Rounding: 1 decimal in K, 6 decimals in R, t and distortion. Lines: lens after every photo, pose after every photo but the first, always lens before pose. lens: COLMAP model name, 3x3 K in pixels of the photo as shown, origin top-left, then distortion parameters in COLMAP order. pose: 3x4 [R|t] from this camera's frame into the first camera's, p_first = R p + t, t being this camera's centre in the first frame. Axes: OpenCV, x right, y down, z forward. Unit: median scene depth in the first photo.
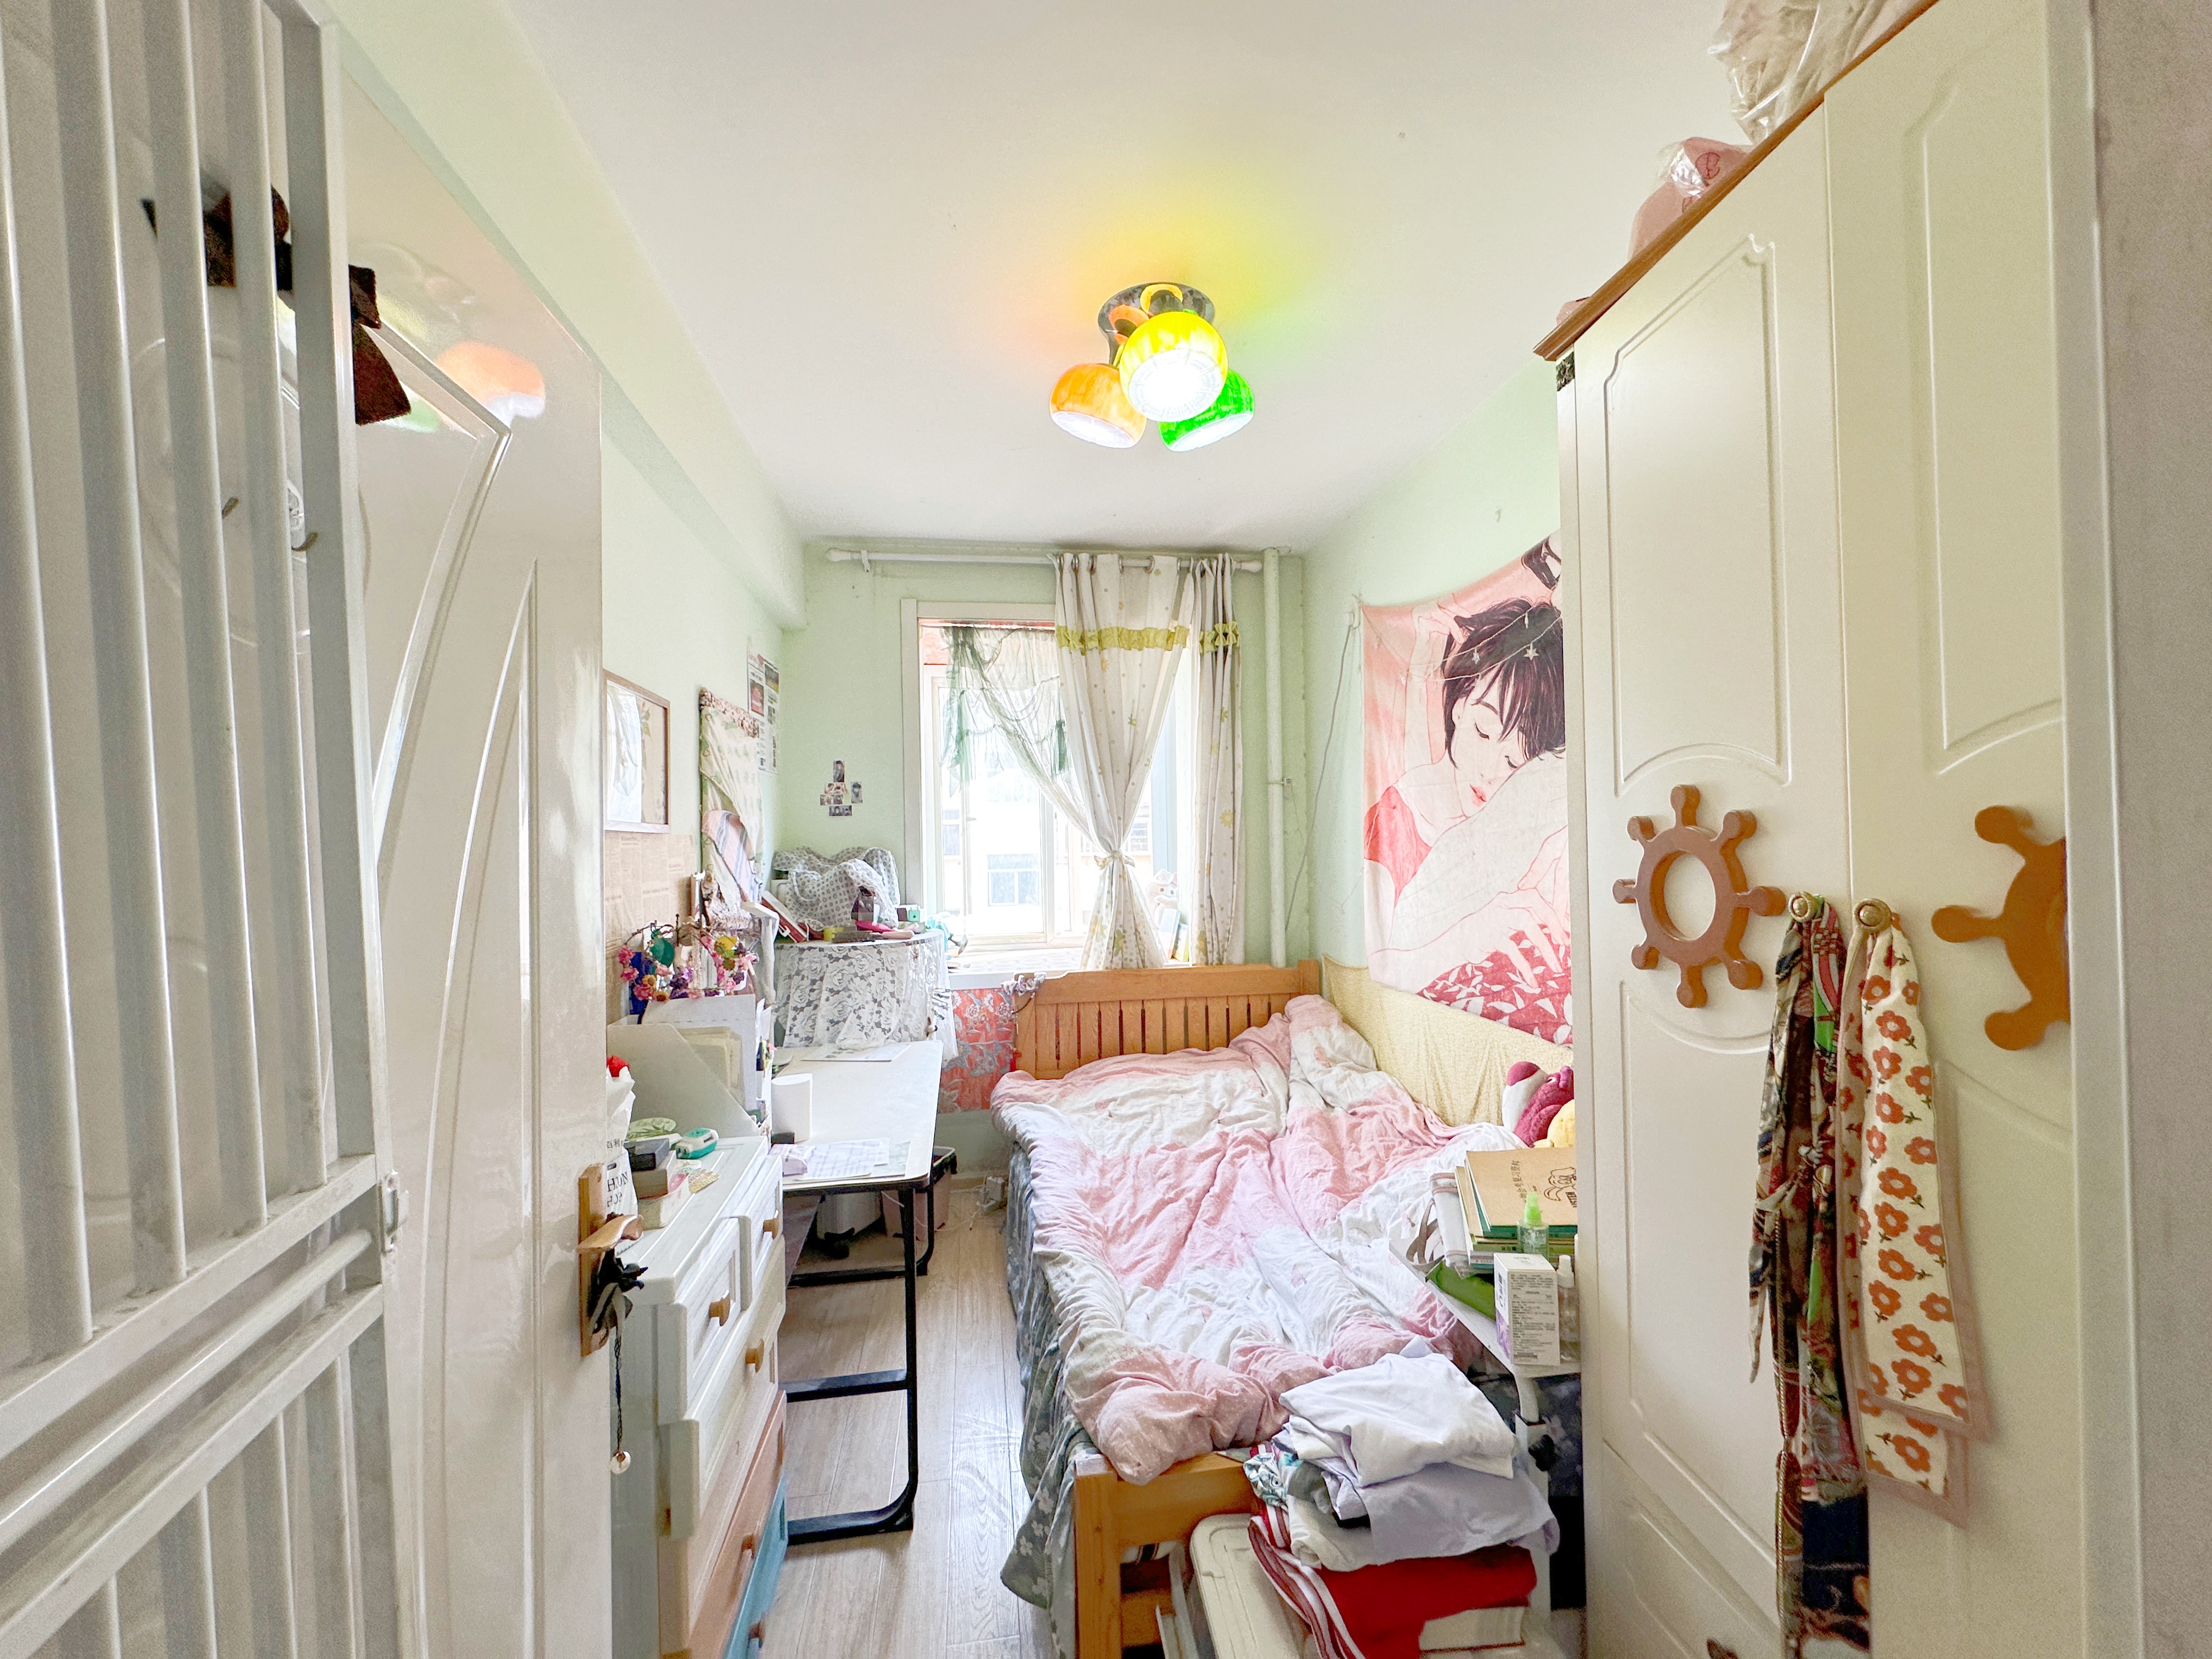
lens RADIAL K [[892.1, 0, 1105.5], [0, 892.1, 837.8], [0, 0, 1]] dist [0.003078, 0.000337]
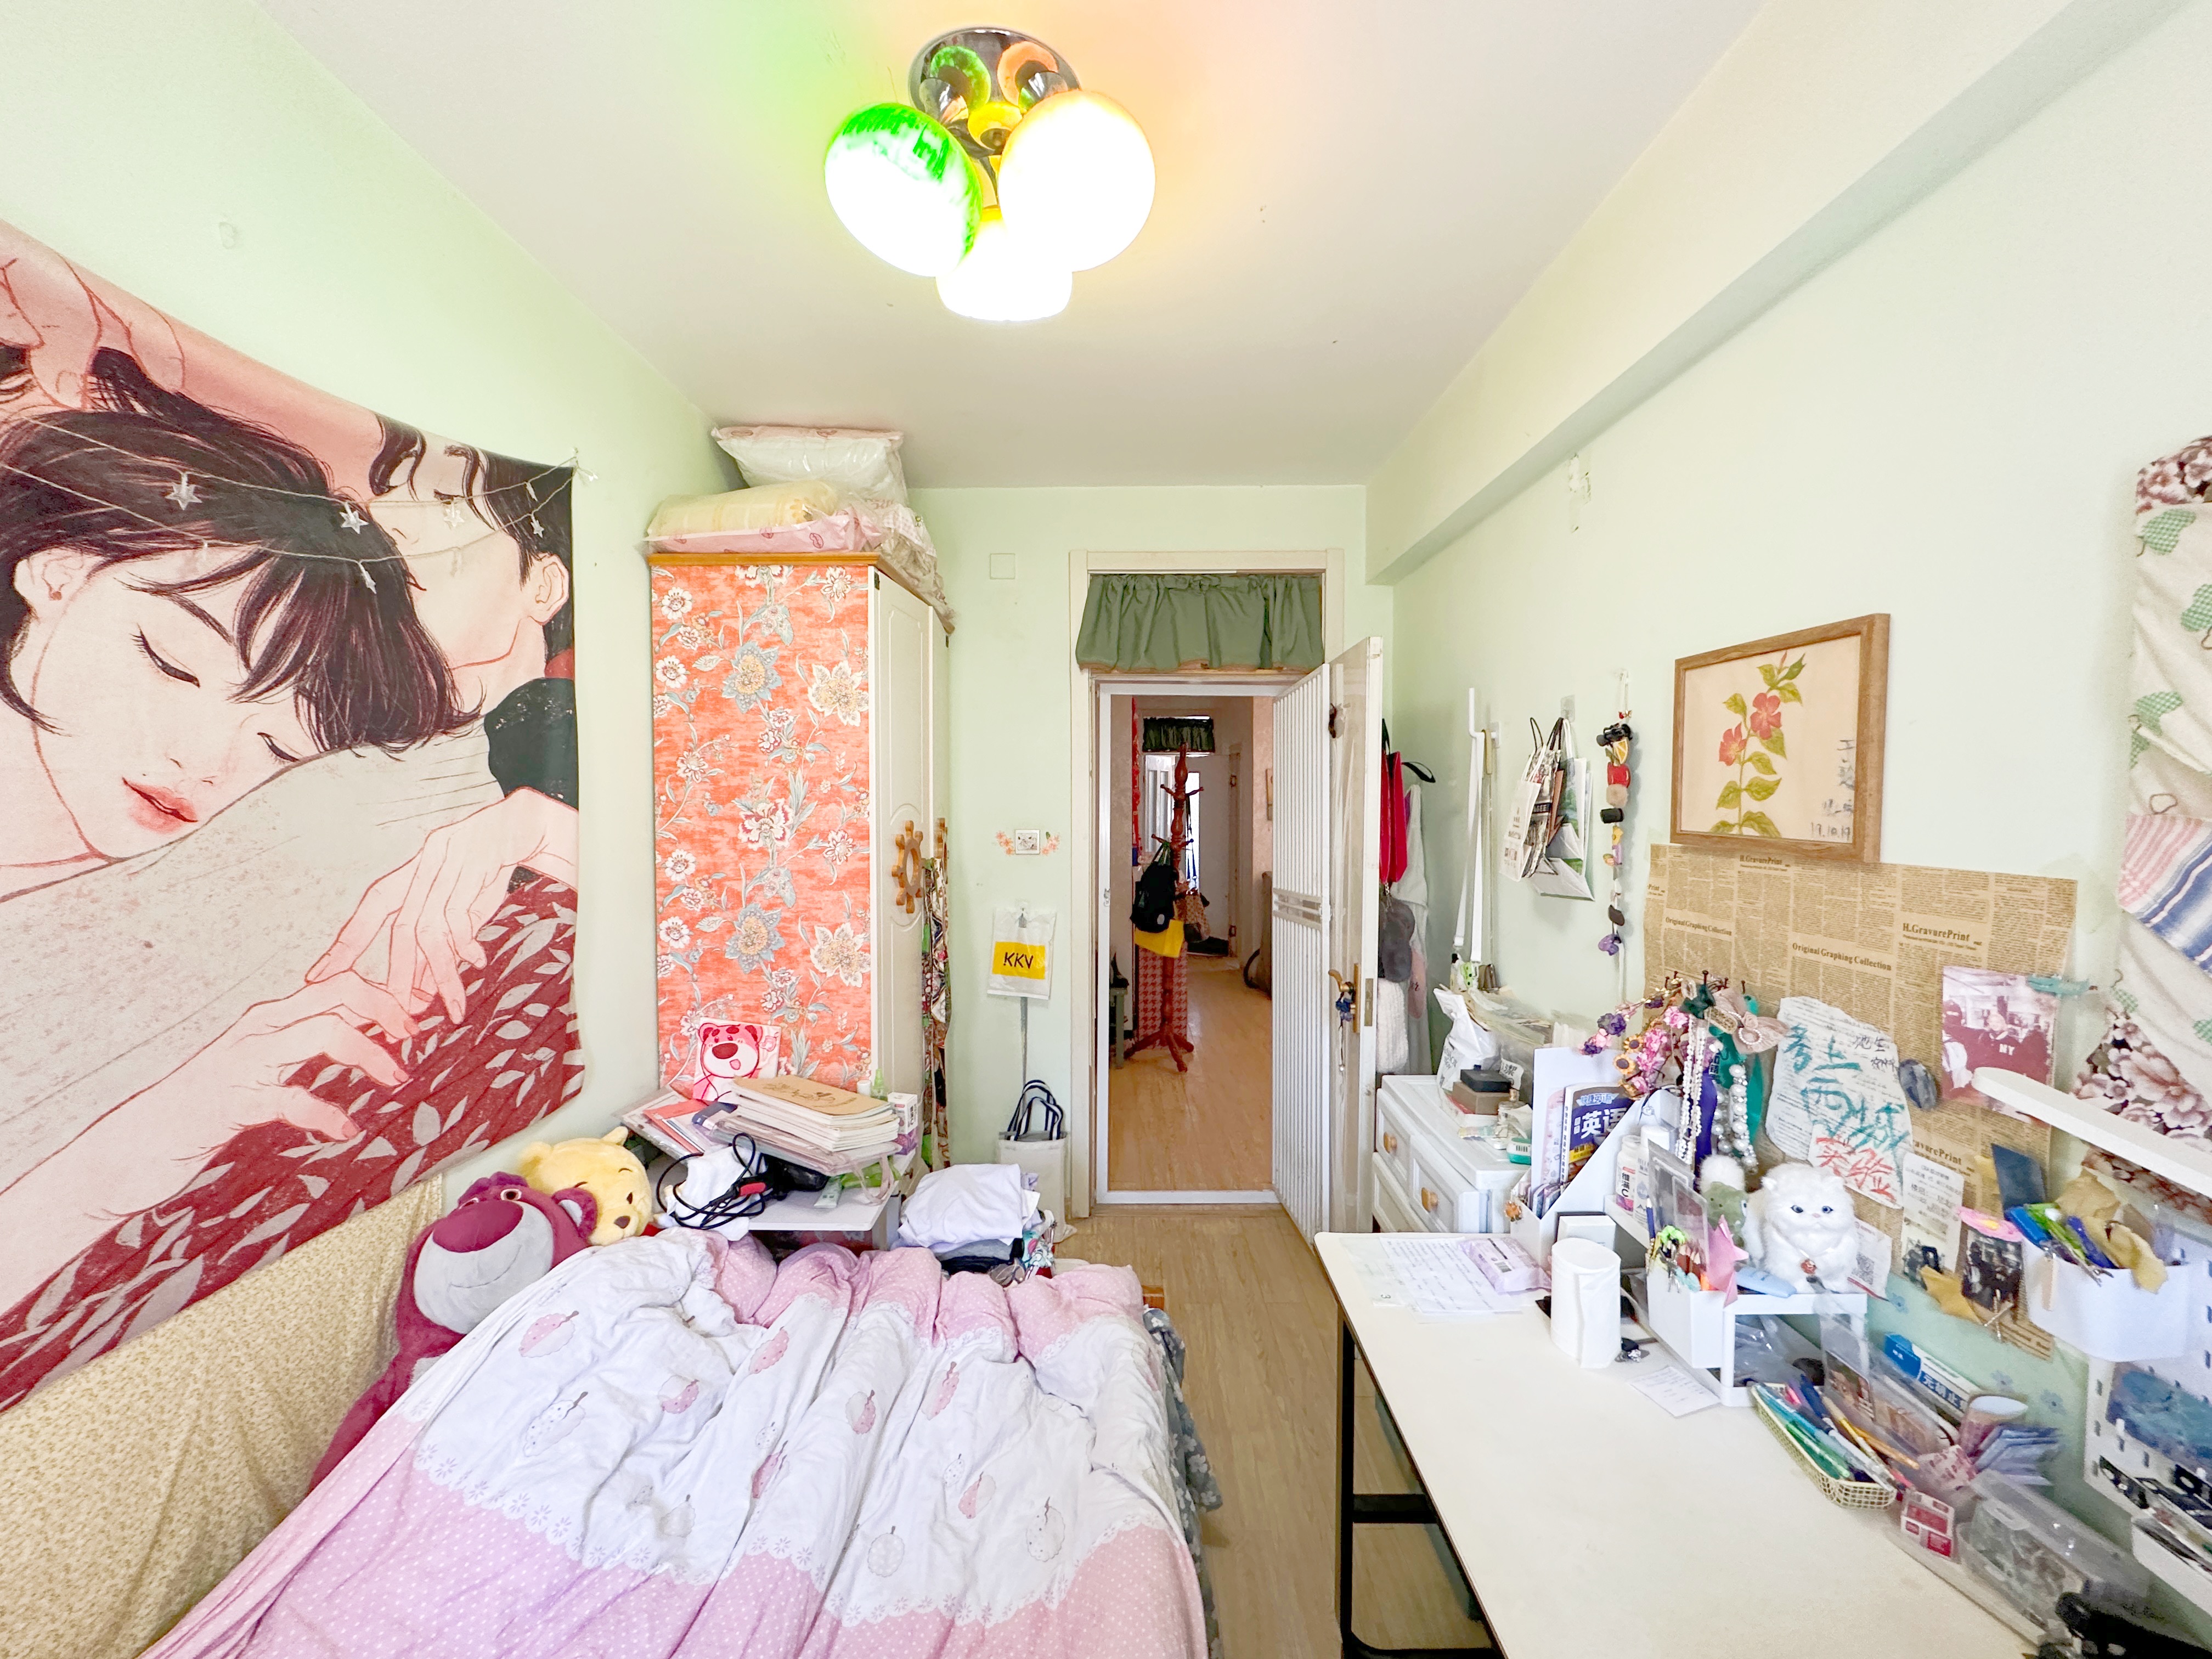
lens RADIAL K [[892.1, 0, 1105.7], [0, 892.1, 827.3], [0, 0, 1]] dist [0.003078, 0.000337]
pose [[-0.987509, 0.013688, 0.156966, -0.108492], [0.017841, 0.999526, 0.025084, -0.043463], [-0.156548, 0.027571, -0.987285, 1.467649]]
